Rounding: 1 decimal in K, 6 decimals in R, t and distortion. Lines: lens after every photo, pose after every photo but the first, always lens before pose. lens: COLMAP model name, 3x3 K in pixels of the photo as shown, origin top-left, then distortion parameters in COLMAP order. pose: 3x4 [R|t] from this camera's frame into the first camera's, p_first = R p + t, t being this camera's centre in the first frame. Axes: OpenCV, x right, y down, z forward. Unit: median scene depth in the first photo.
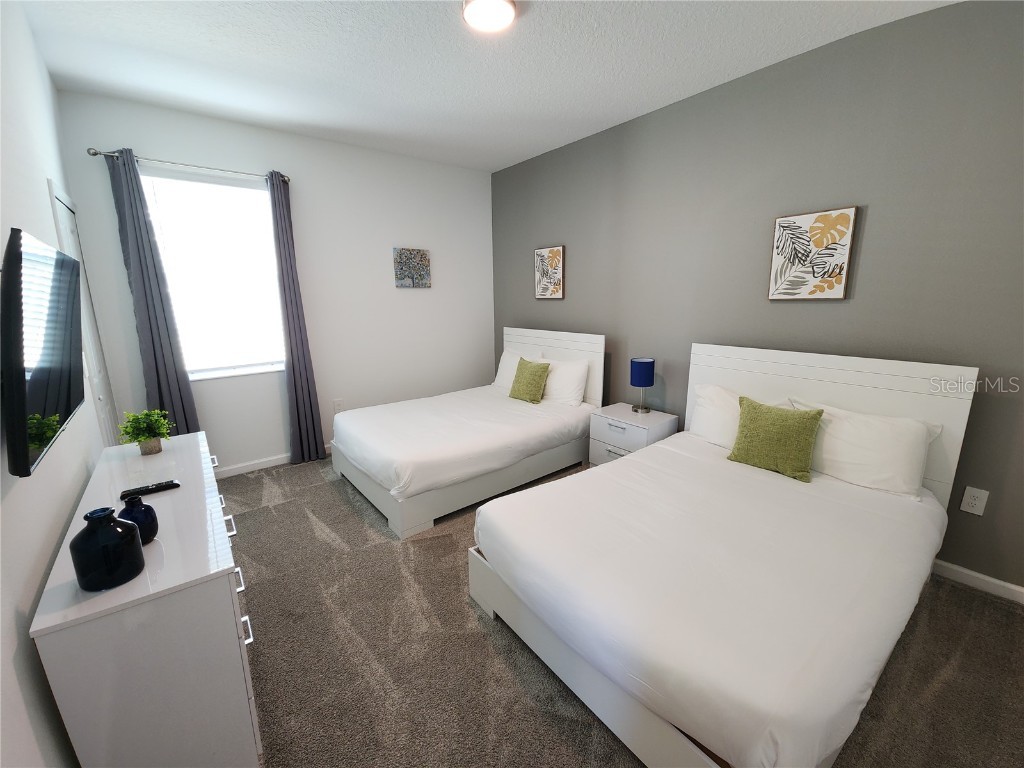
lens RADIAL K [[414.0, 0, 510.7], [0, 414.0, 382.8], [0, 0, 1]] dist [0.013625, -0.006853]
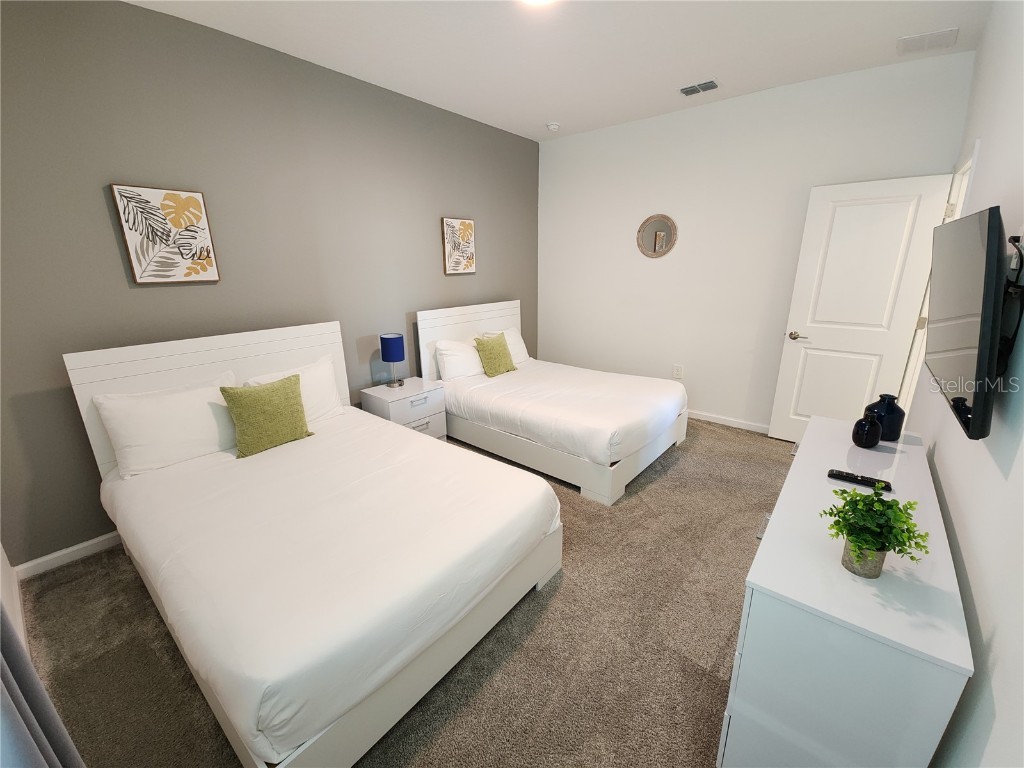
lens RADIAL K [[414.0, 0, 510.7], [0, 414.0, 382.8], [0, 0, 1]] dist [0.013625, -0.006853]
pose [[-0.192937, -0.251173, 0.948519, -0.472076], [0.226344, 0.929217, 0.292102, -0.114513], [-0.954748, 0.271049, -0.122429, 0.556294]]
